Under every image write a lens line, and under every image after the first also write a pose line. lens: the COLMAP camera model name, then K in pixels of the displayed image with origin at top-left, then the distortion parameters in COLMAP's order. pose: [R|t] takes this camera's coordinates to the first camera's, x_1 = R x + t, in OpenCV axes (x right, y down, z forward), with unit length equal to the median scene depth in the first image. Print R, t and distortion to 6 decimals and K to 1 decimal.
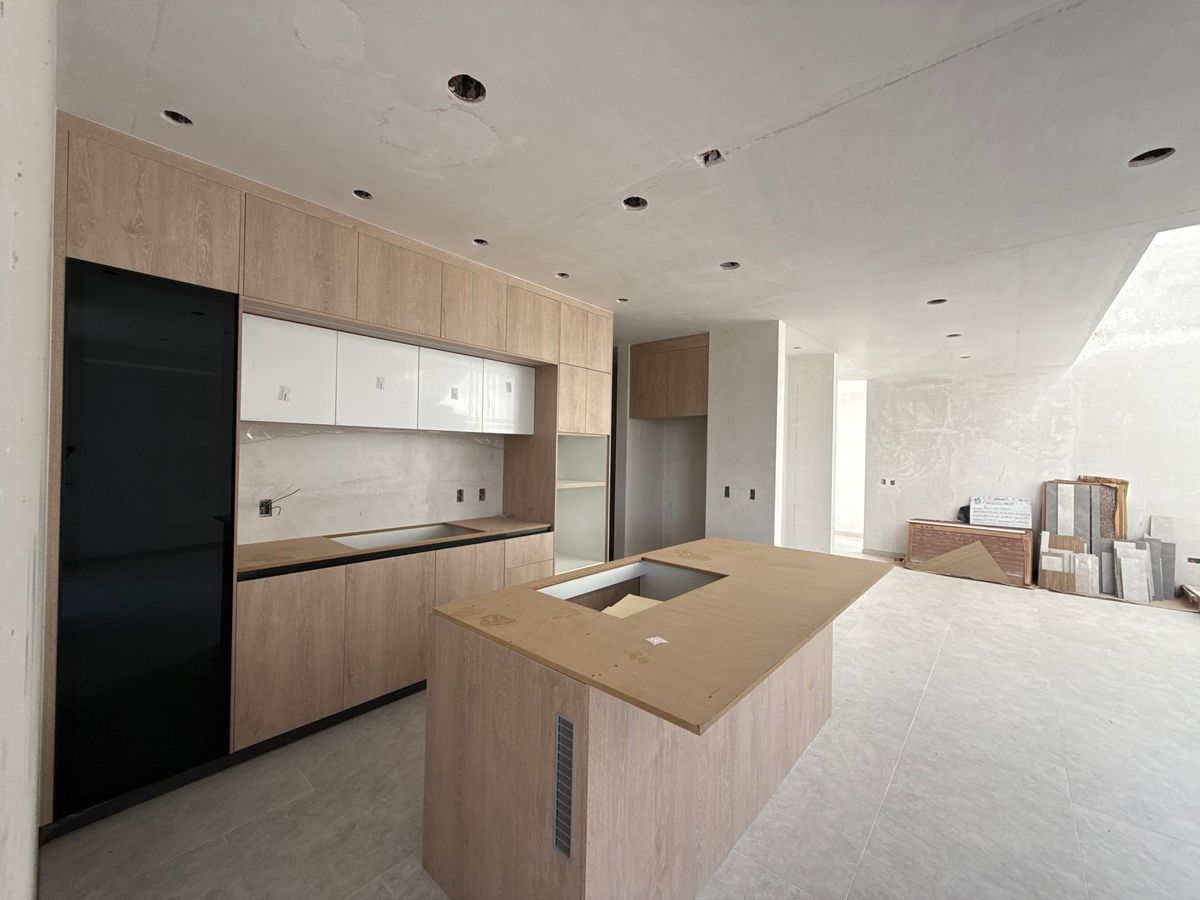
lens RADIAL K [[474.7, 0, 602.4], [0, 474.7, 450.9], [0, 0, 1]] dist [-0.001991, 0.001038]
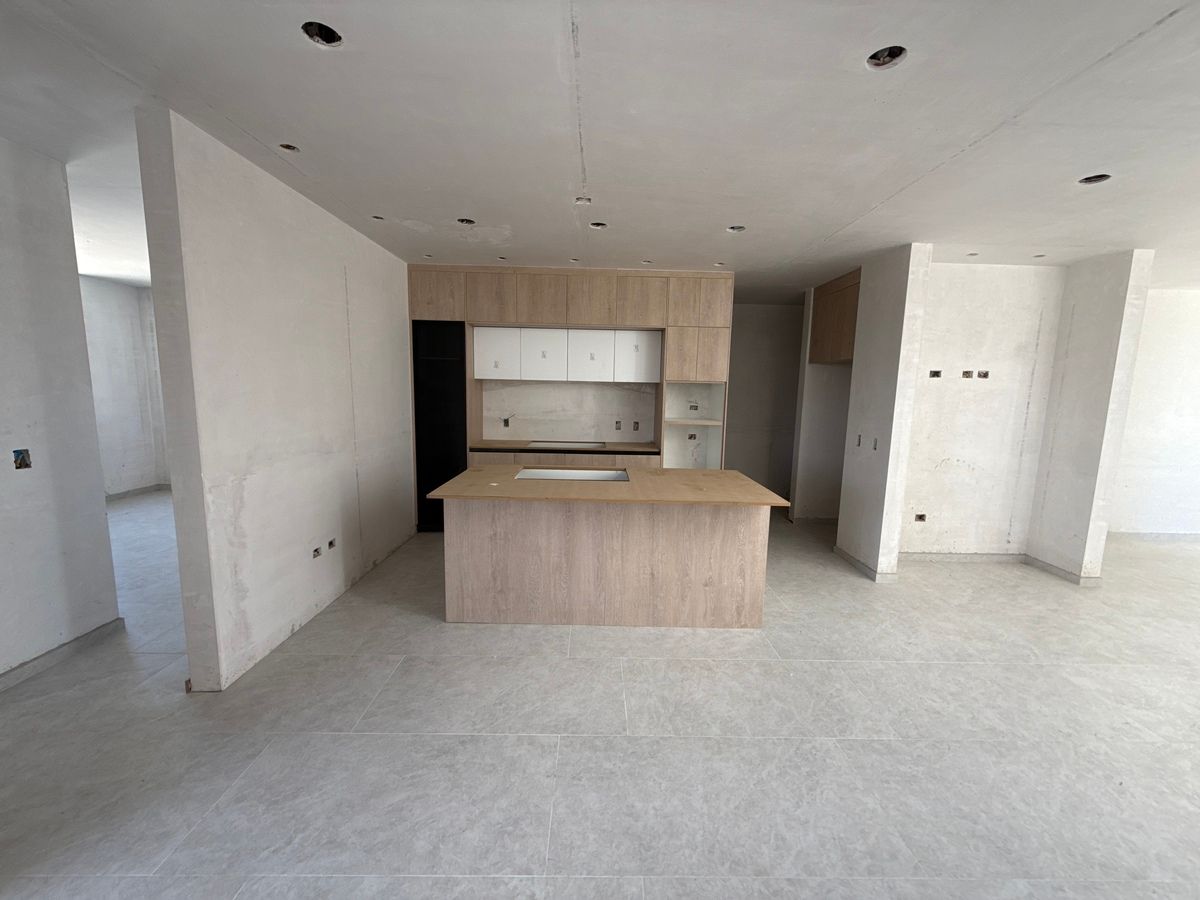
lens RADIAL K [[474.7, 0, 602.1], [0, 474.7, 451.9], [0, 0, 1]] dist [-0.001991, 0.001038]
pose [[0.664194, 0.096590, -0.741294, 0.532383], [-0.007890, 0.992468, 0.122249, -0.002032], [0.747519, -0.075348, 0.659953, -0.006299]]
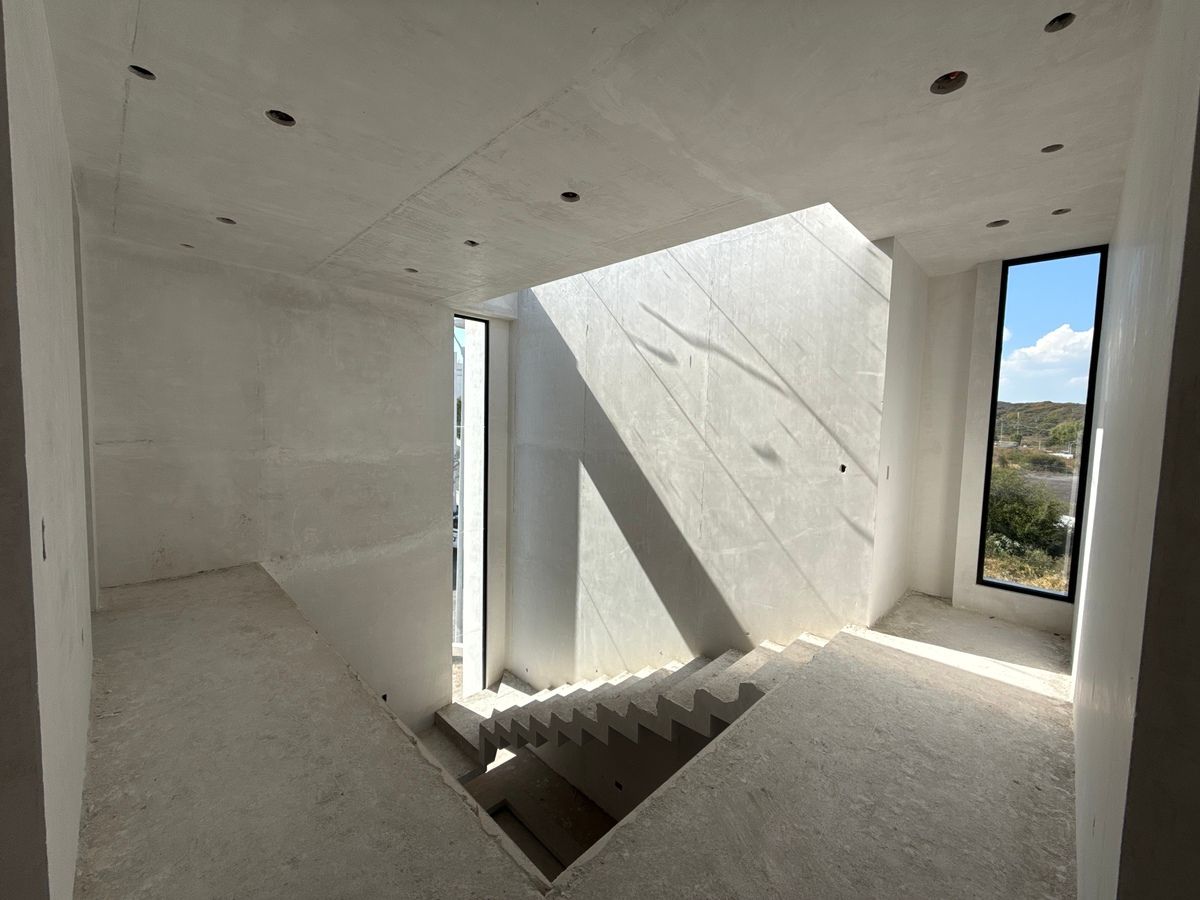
lens RADIAL K [[474.7, 0, 601.4], [0, 474.7, 451.2], [0, 0, 1]] dist [-0.001991, 0.001038]
pose [[0.061259, -0.092345, 0.993841, 0.281630], [-0.028377, 0.995147, 0.094216, -0.570733], [-0.997718, -0.033974, 0.058341, 0.426763]]
